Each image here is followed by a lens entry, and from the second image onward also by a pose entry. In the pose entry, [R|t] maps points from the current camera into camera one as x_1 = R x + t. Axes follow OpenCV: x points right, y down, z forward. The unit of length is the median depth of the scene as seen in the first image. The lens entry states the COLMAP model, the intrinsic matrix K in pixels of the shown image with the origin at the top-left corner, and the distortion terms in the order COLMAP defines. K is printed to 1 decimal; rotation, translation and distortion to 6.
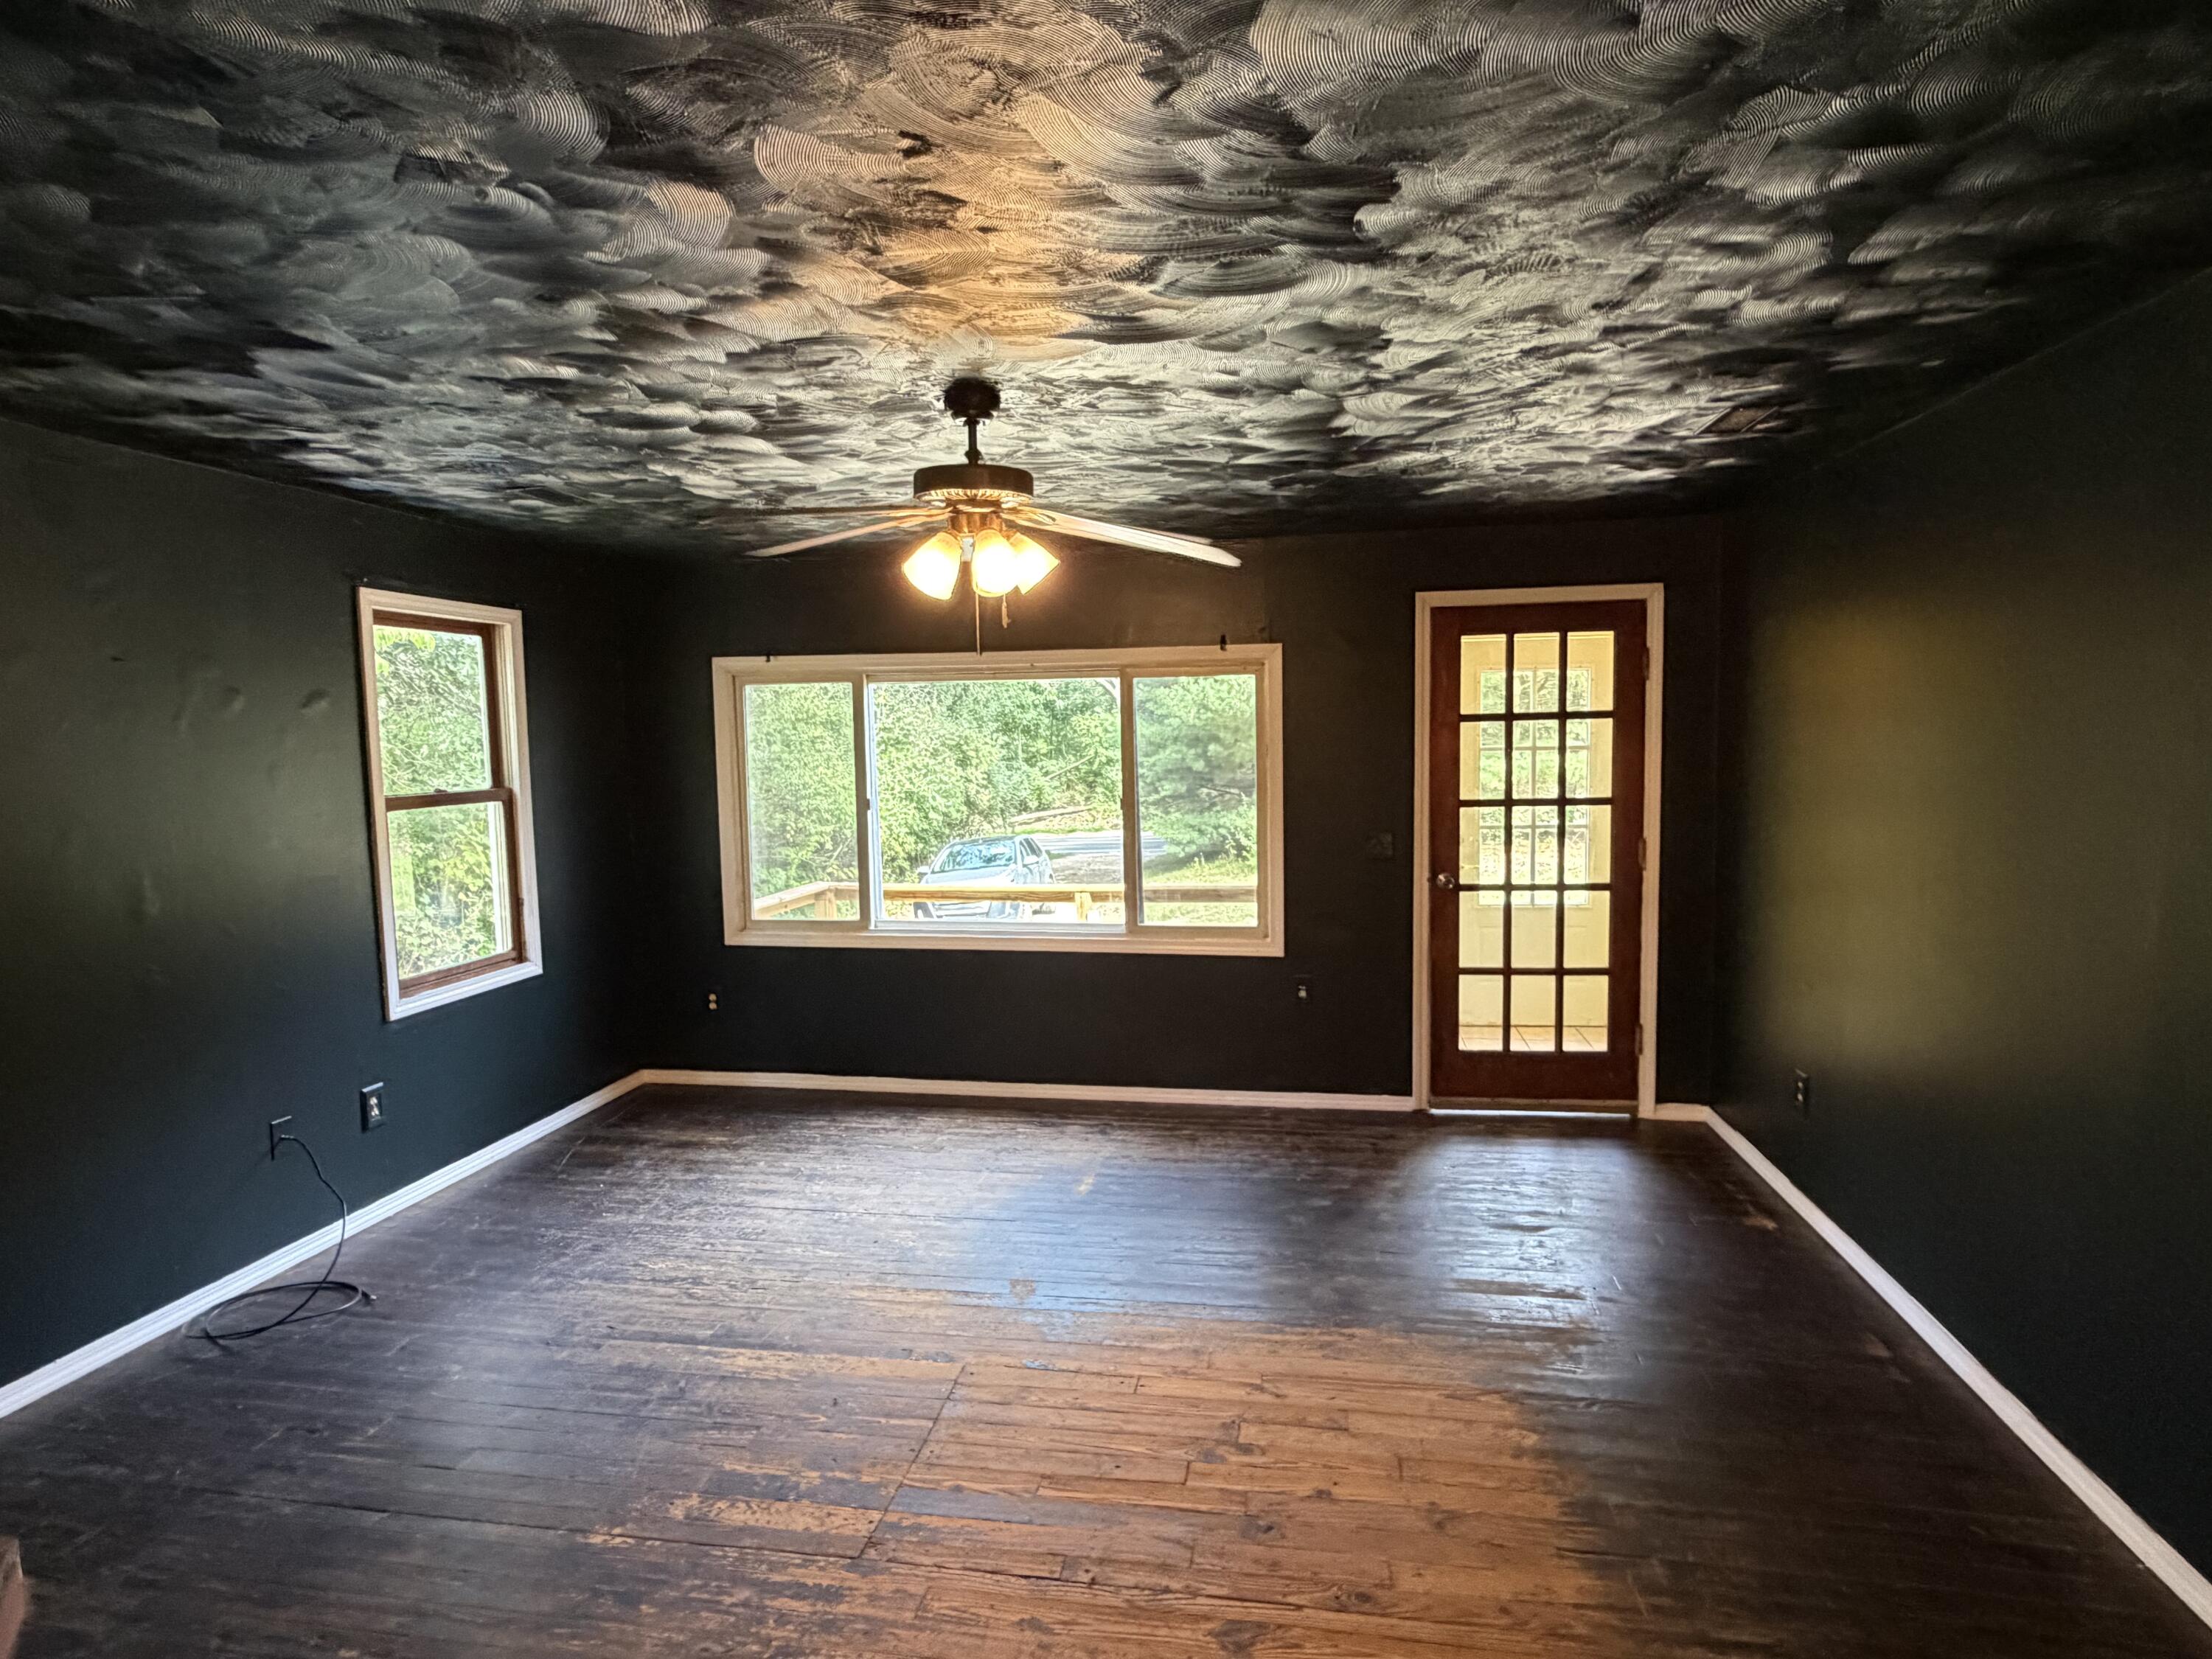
lens RADIAL K [[1214.7, 0, 1108.6], [0, 1214.7, 828.2], [0, 0, 1]] dist [0.002424, -0.000526]
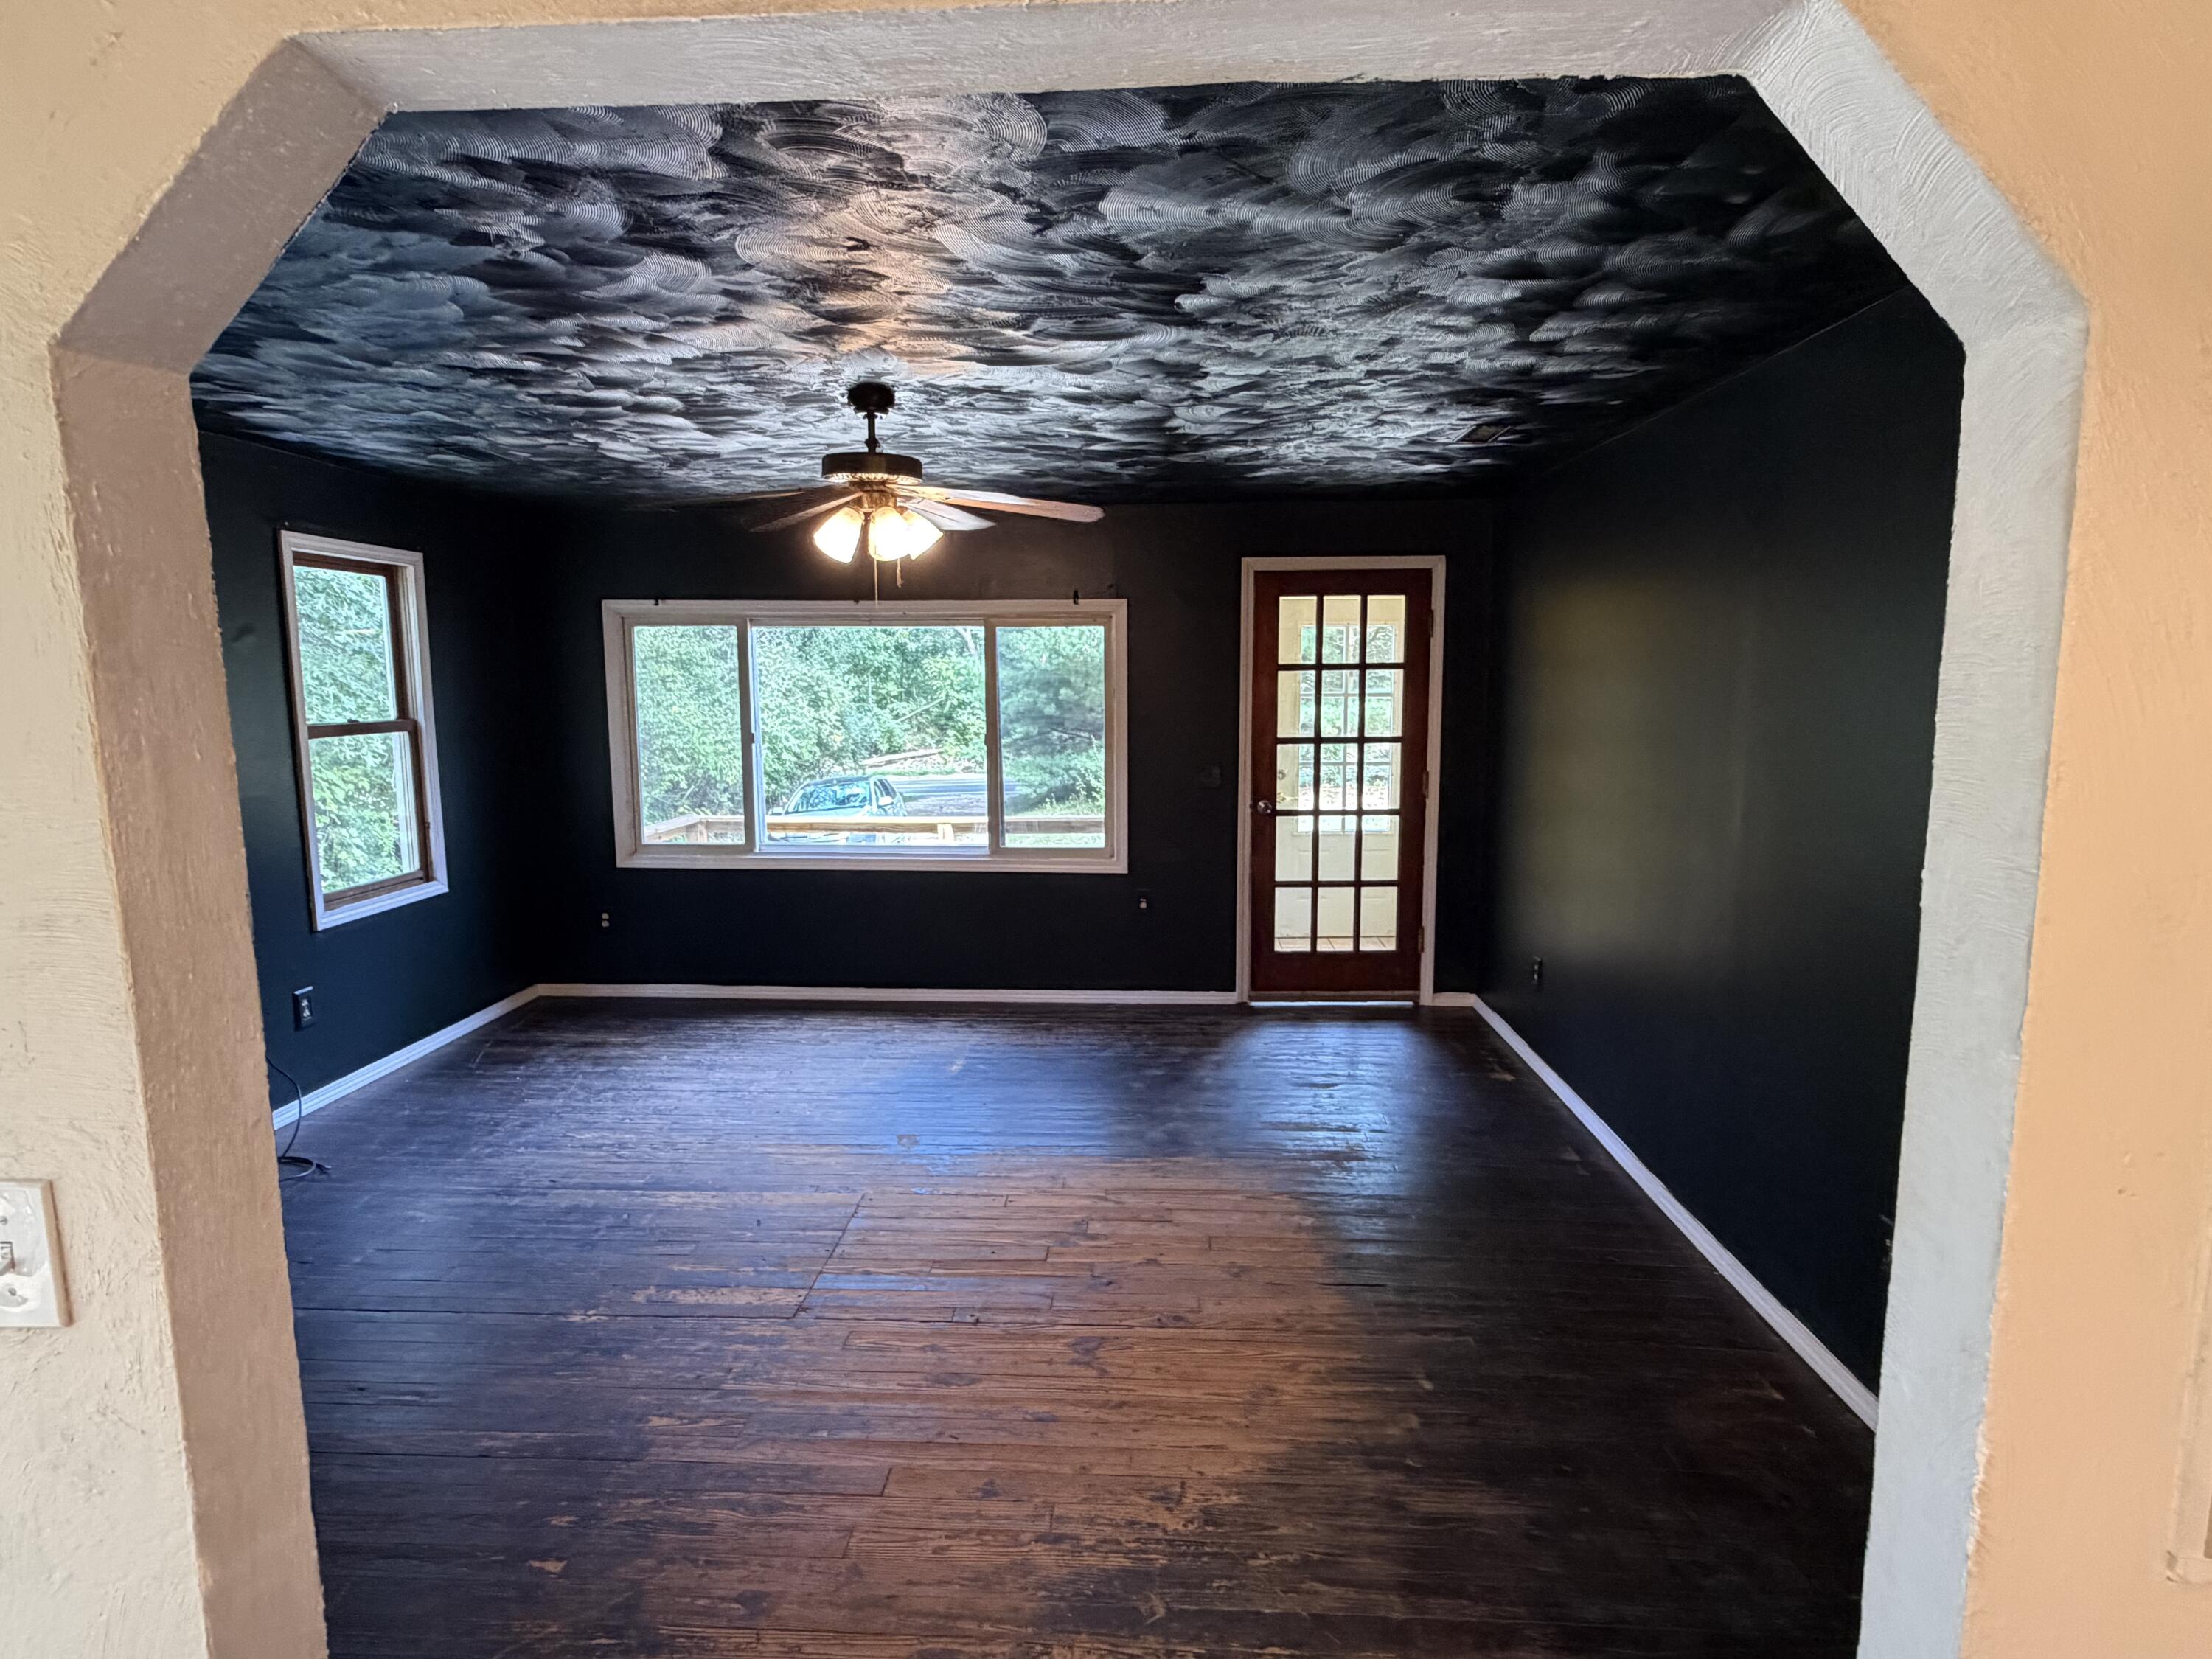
lens RADIAL K [[1214.7, 0, 1103.5], [0, 1214.7, 831.8], [0, 0, 1]] dist [0.002424, -0.000526]
pose [[0.992920, -0.001216, 0.118779, -0.022317], [-0.004530, 0.998833, 0.048093, 0.016791], [-0.118698, -0.048291, 0.991755, -0.204749]]
